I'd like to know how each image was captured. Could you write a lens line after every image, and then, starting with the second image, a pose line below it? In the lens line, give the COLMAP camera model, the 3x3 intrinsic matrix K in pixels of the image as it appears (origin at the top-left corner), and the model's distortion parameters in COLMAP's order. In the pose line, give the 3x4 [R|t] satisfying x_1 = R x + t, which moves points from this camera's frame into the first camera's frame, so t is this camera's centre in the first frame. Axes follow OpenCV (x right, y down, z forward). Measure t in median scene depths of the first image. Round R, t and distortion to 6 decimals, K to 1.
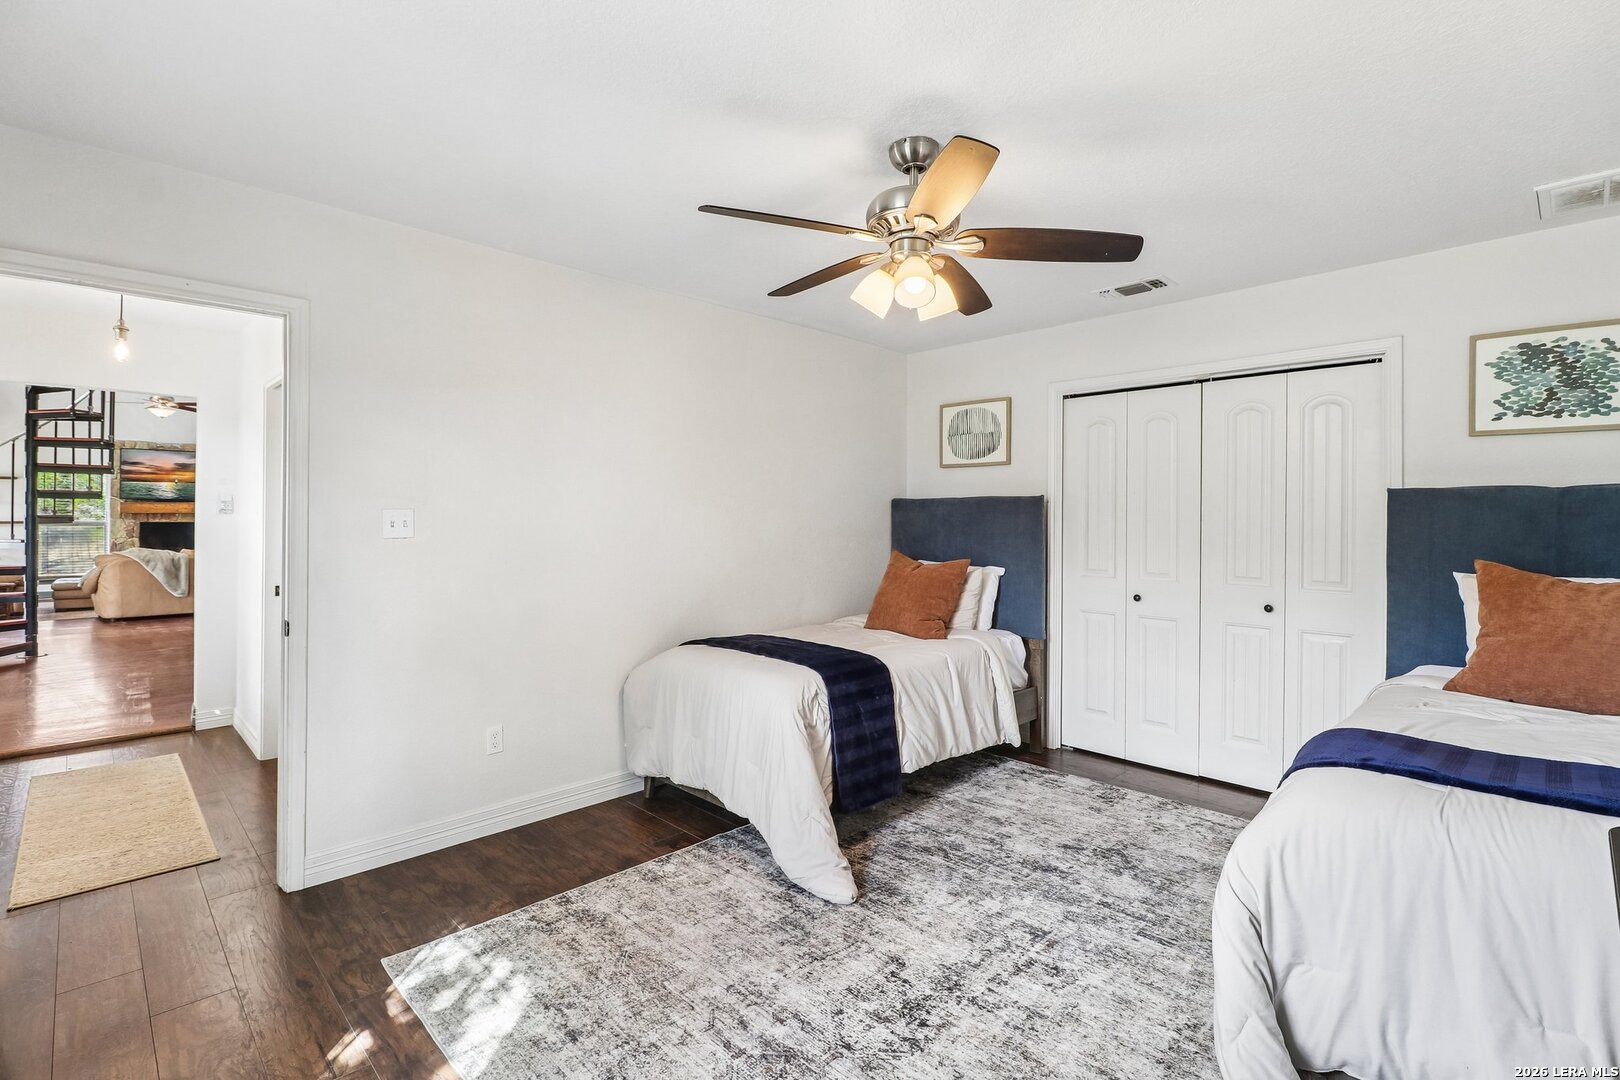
lens RADIAL K [[747.3, 0, 794.0], [0, 747.3, 513.6], [0, 0, 1]] dist [0.002783, -0.005670]
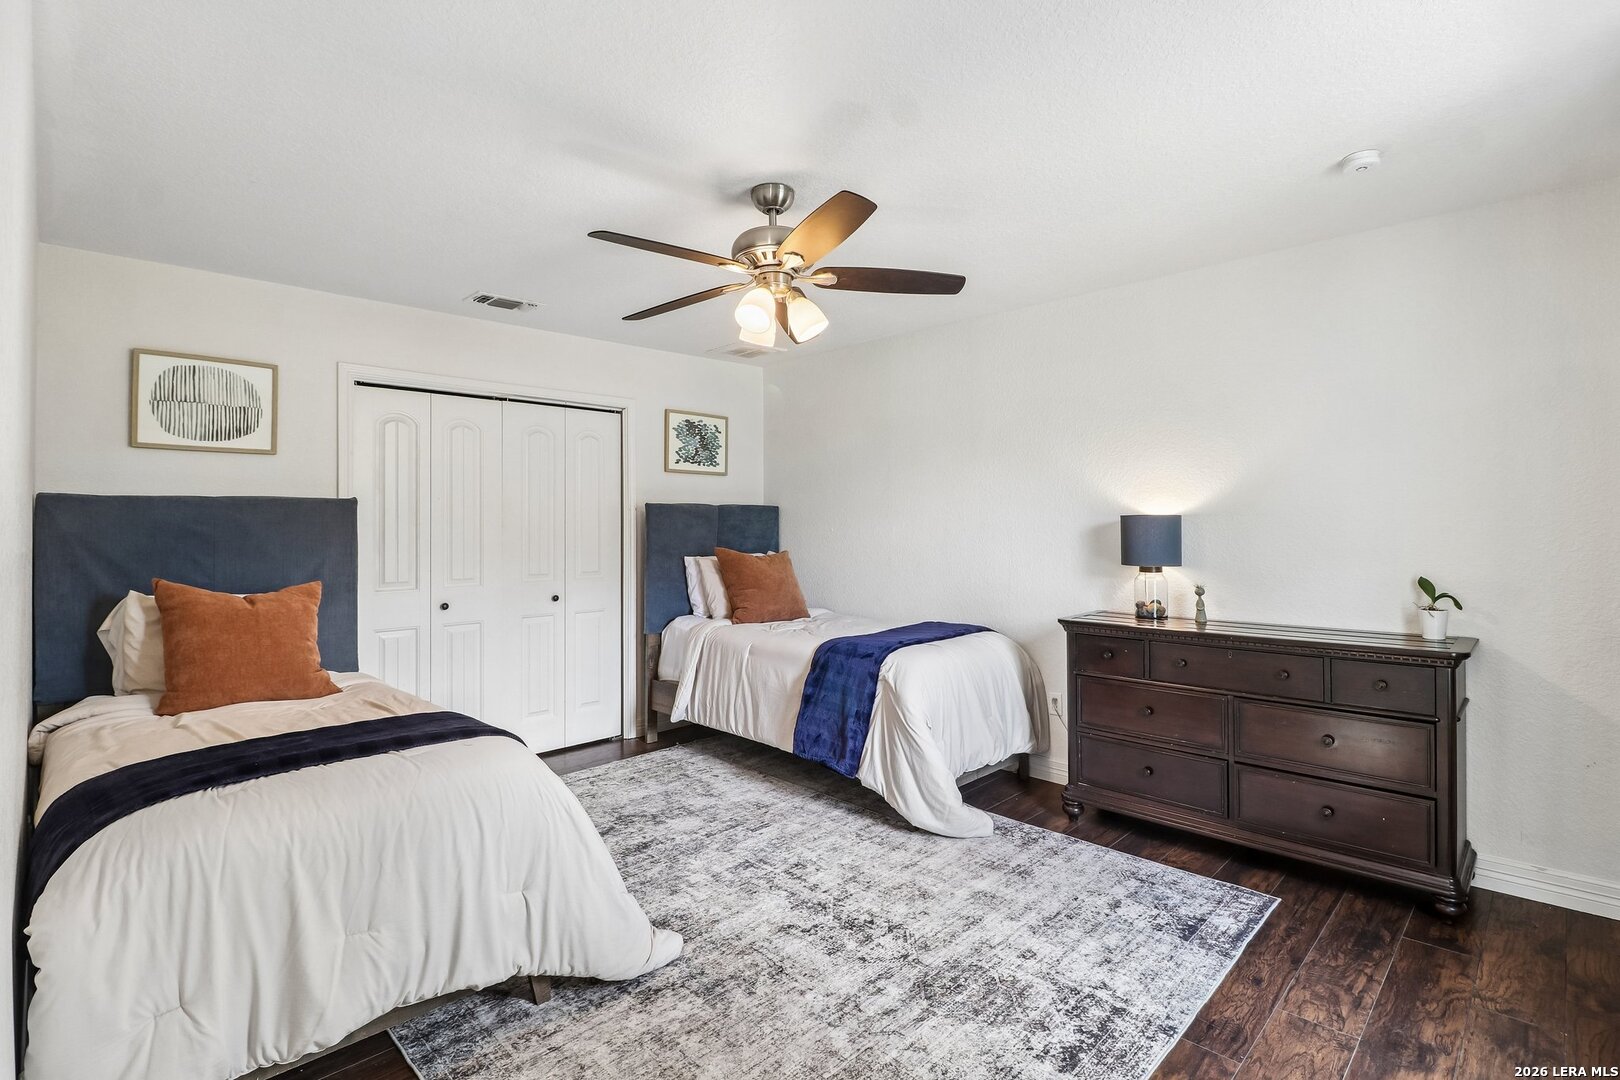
lens RADIAL K [[747.3, 0, 818.2], [0, 747.3, 510.6], [0, 0, 1]] dist [0.002783, -0.005670]
pose [[-0.003972, 0.013728, 0.999898, -0.751538], [0.000990, 0.999905, -0.013724, 0.001805], [-0.999992, 0.000935, -0.003985, 0.744356]]
